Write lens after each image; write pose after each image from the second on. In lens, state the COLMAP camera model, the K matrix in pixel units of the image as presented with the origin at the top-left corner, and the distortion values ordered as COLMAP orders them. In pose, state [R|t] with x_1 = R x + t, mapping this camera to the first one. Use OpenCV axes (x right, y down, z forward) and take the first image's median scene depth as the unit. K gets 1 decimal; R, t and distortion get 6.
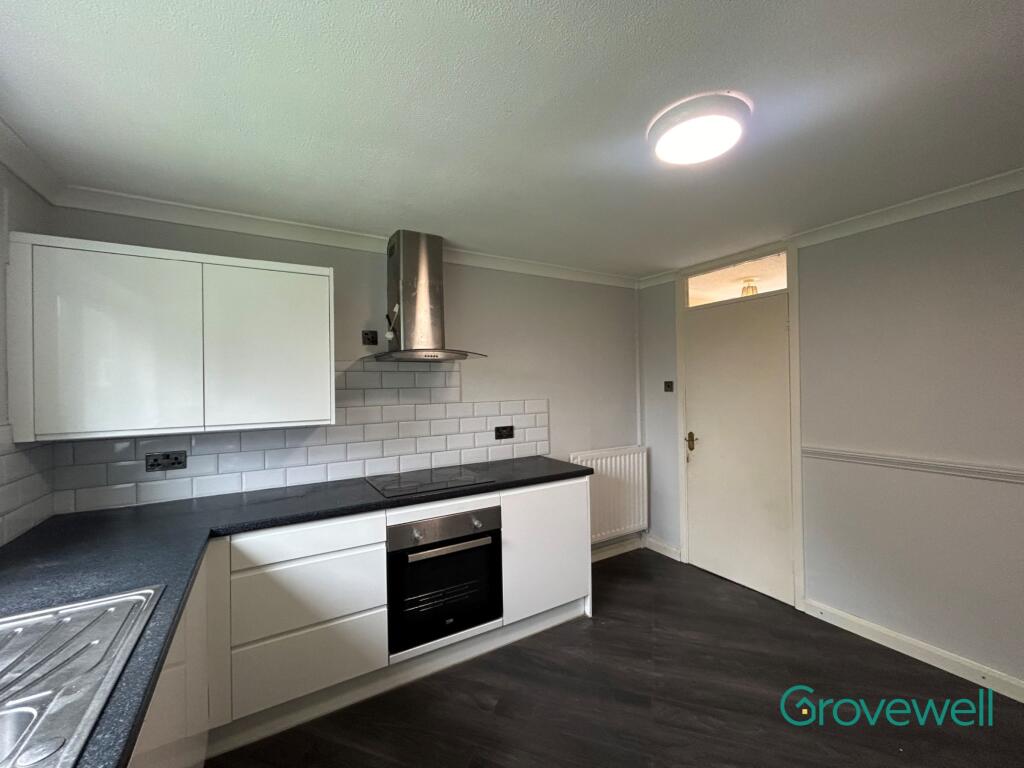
lens RADIAL K [[414.6, 0, 512.7], [0, 414.6, 381.4], [0, 0, 1]] dist [0.000826, 0.000212]
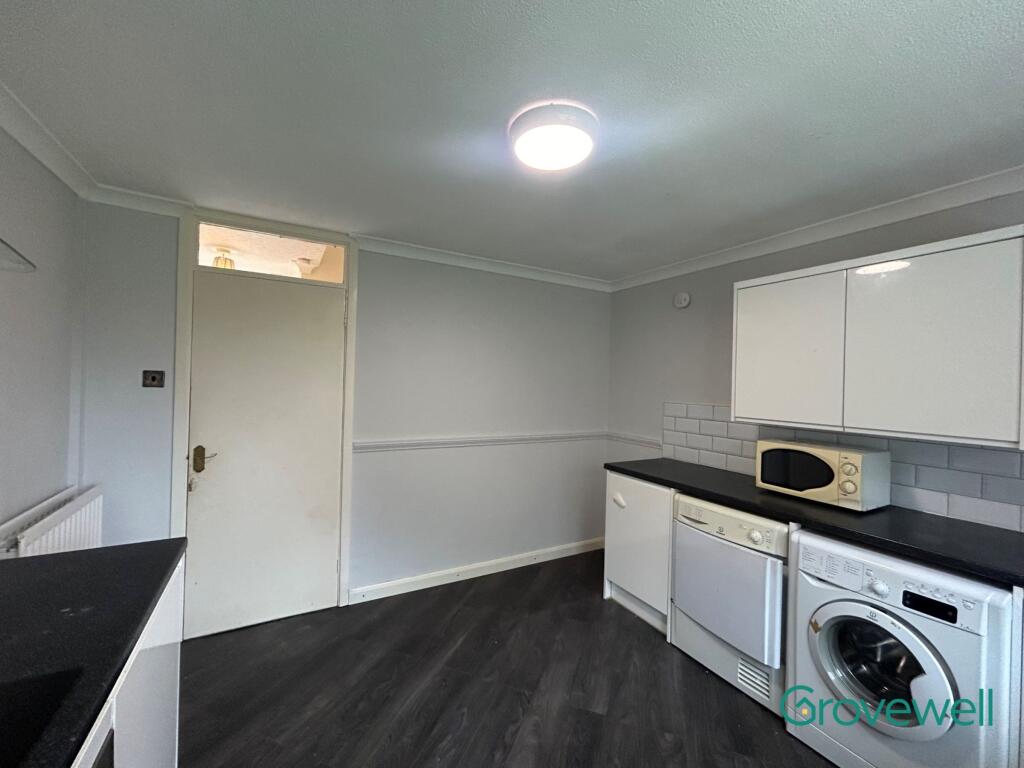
lens RADIAL K [[414.6, 0, 512.7], [0, 414.6, 381.4], [0, 0, 1]] dist [0.000826, 0.000212]
pose [[0.027101, 0.019859, 0.999435, -0.283480], [-0.036509, 0.999155, -0.018864, 0.009361], [-0.998966, -0.035977, 0.027803, 0.523111]]
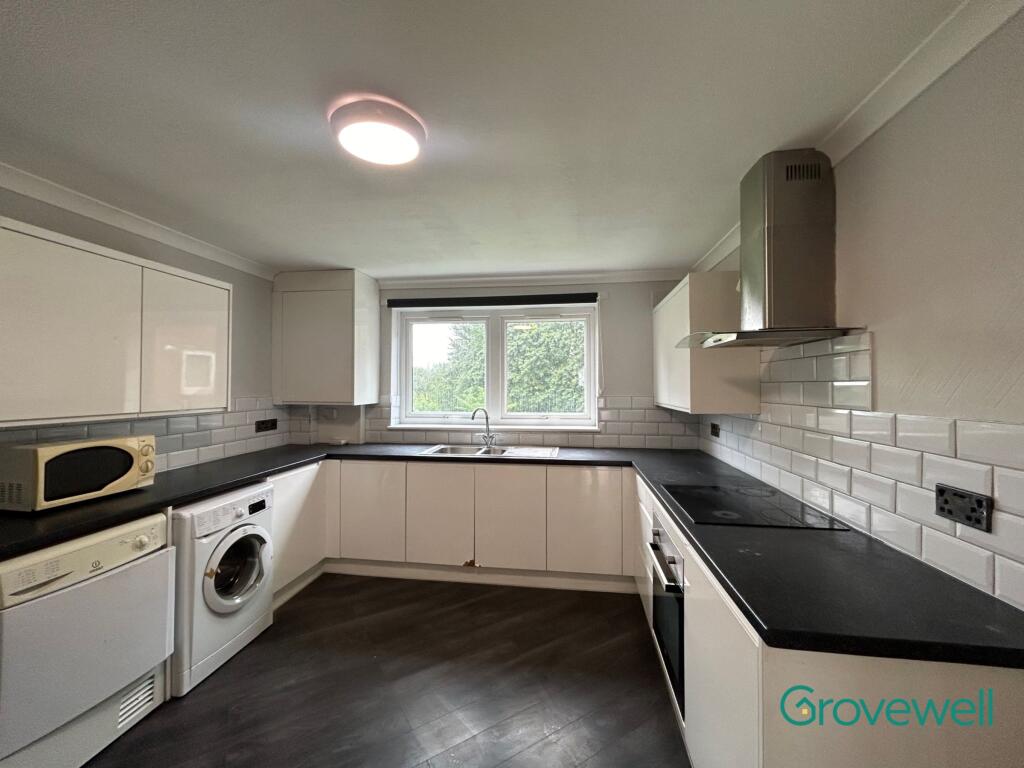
lens RADIAL K [[414.6, 0, 512.7], [0, 414.6, 381.4], [0, 0, 1]] dist [0.000826, 0.000212]
pose [[-0.625117, 0.006200, -0.780507, 0.510653], [0.017251, 0.999834, -0.005874, 0.010662], [0.780341, -0.017136, -0.625120, 0.936716]]
